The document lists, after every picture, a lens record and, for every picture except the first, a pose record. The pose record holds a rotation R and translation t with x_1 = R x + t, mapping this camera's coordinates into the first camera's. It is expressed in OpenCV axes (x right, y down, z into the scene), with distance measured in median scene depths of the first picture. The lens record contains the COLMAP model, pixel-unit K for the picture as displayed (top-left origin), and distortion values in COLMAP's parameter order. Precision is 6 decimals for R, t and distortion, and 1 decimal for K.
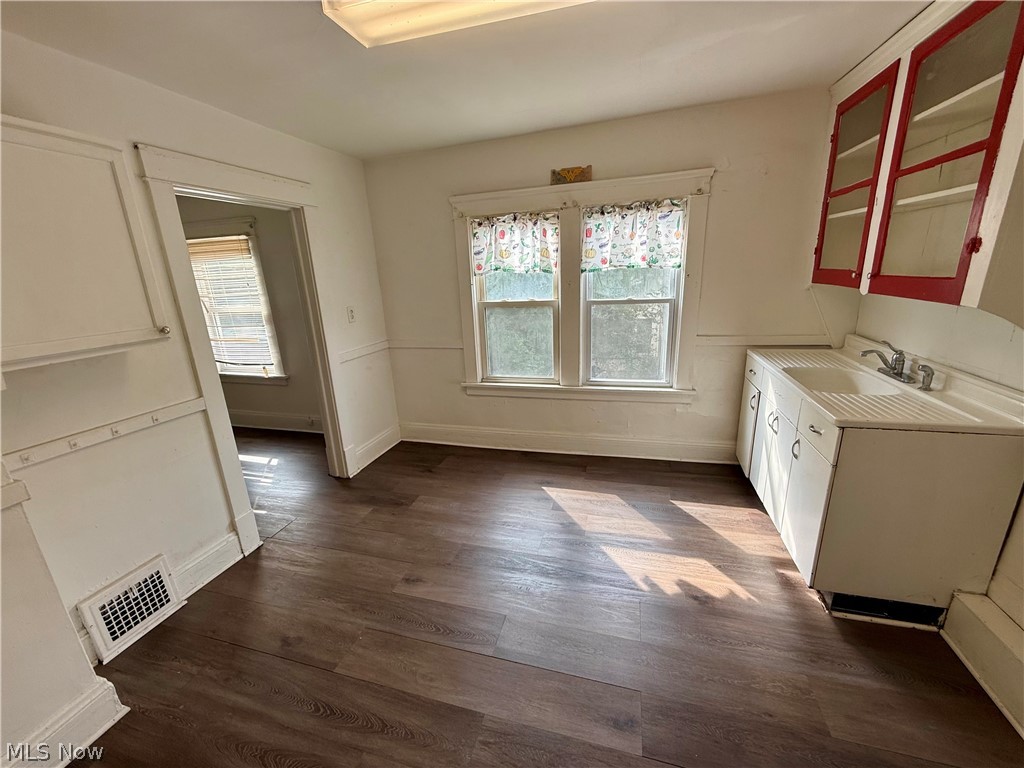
lens RADIAL K [[408.4, 0, 508.1], [0, 408.4, 385.0], [0, 0, 1]] dist [0.000470, 0.000354]
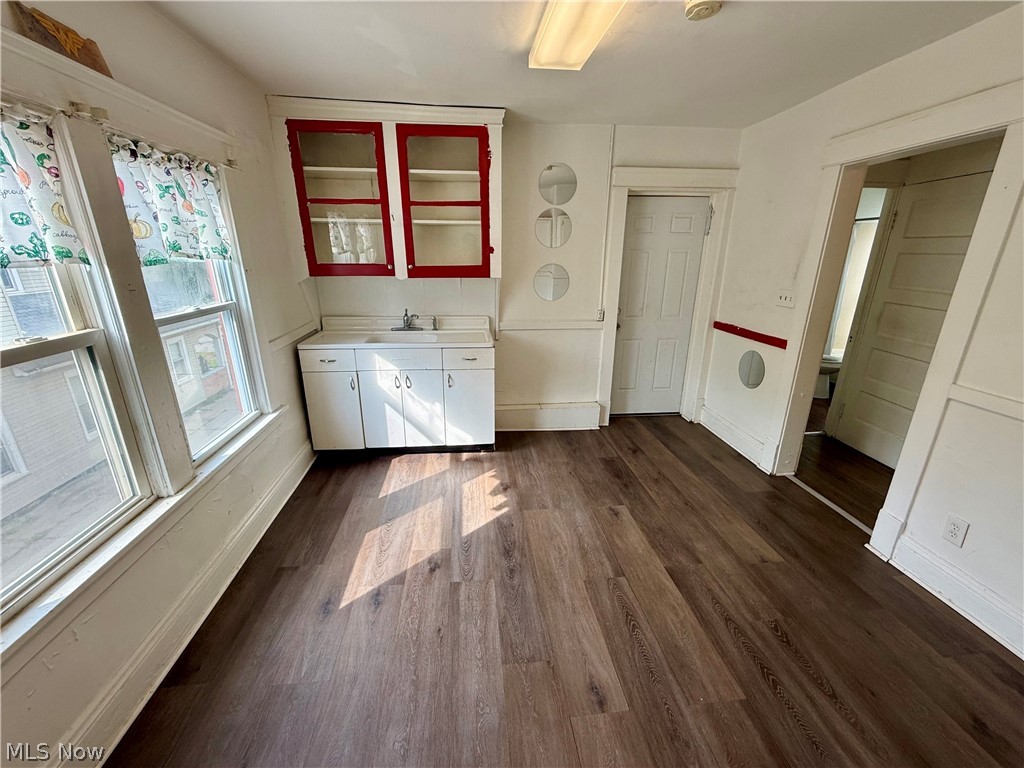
lens RADIAL K [[408.4, 0, 508.1], [0, 408.4, 385.0], [0, 0, 1]] dist [0.000470, 0.000354]
pose [[-0.371757, -0.248205, 0.894534, -0.673051], [0.270137, 0.892972, 0.360037, -0.291151], [-0.888157, 0.375493, -0.264919, 1.123933]]
